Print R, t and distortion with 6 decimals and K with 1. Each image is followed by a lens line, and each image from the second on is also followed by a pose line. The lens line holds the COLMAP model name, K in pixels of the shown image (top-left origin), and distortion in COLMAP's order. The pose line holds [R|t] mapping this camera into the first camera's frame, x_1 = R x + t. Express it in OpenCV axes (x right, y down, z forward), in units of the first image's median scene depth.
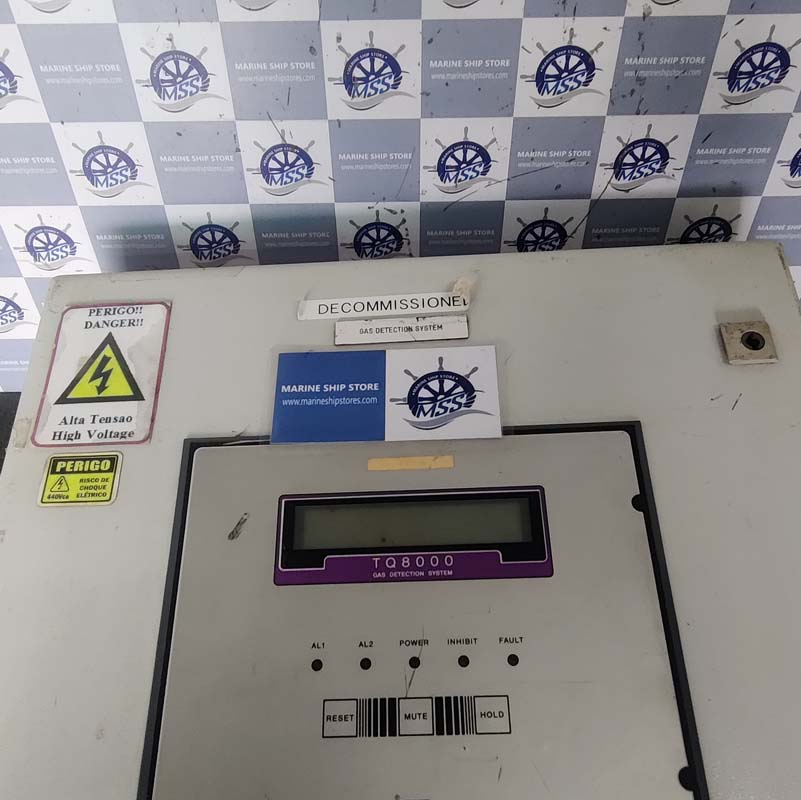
lens RADIAL K [[735.6, 0, 397.0], [0, 735.6, 399.8], [0, 0, 1]] dist [0.004113, 0.009249]
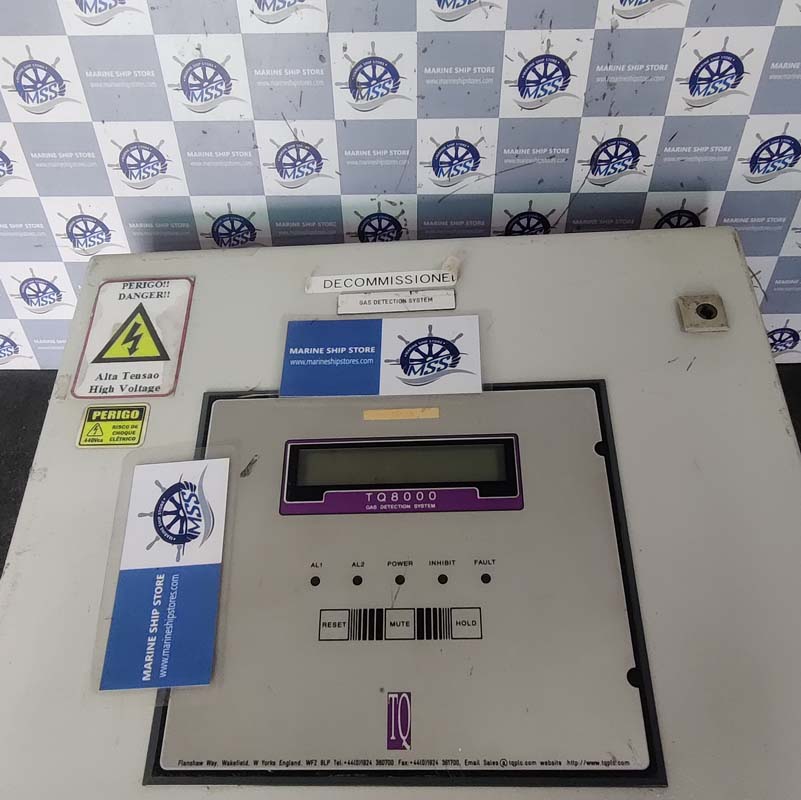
lens RADIAL K [[735.6, 0, 397.0], [0, 735.6, 399.8], [0, 0, 1]] dist [0.004113, 0.009249]
pose [[0.999695, 0.010862, -0.022179, 0.032751], [-0.011565, 0.999427, -0.031825, 0.089252], [0.021820, 0.032071, 0.999247, -0.122312]]
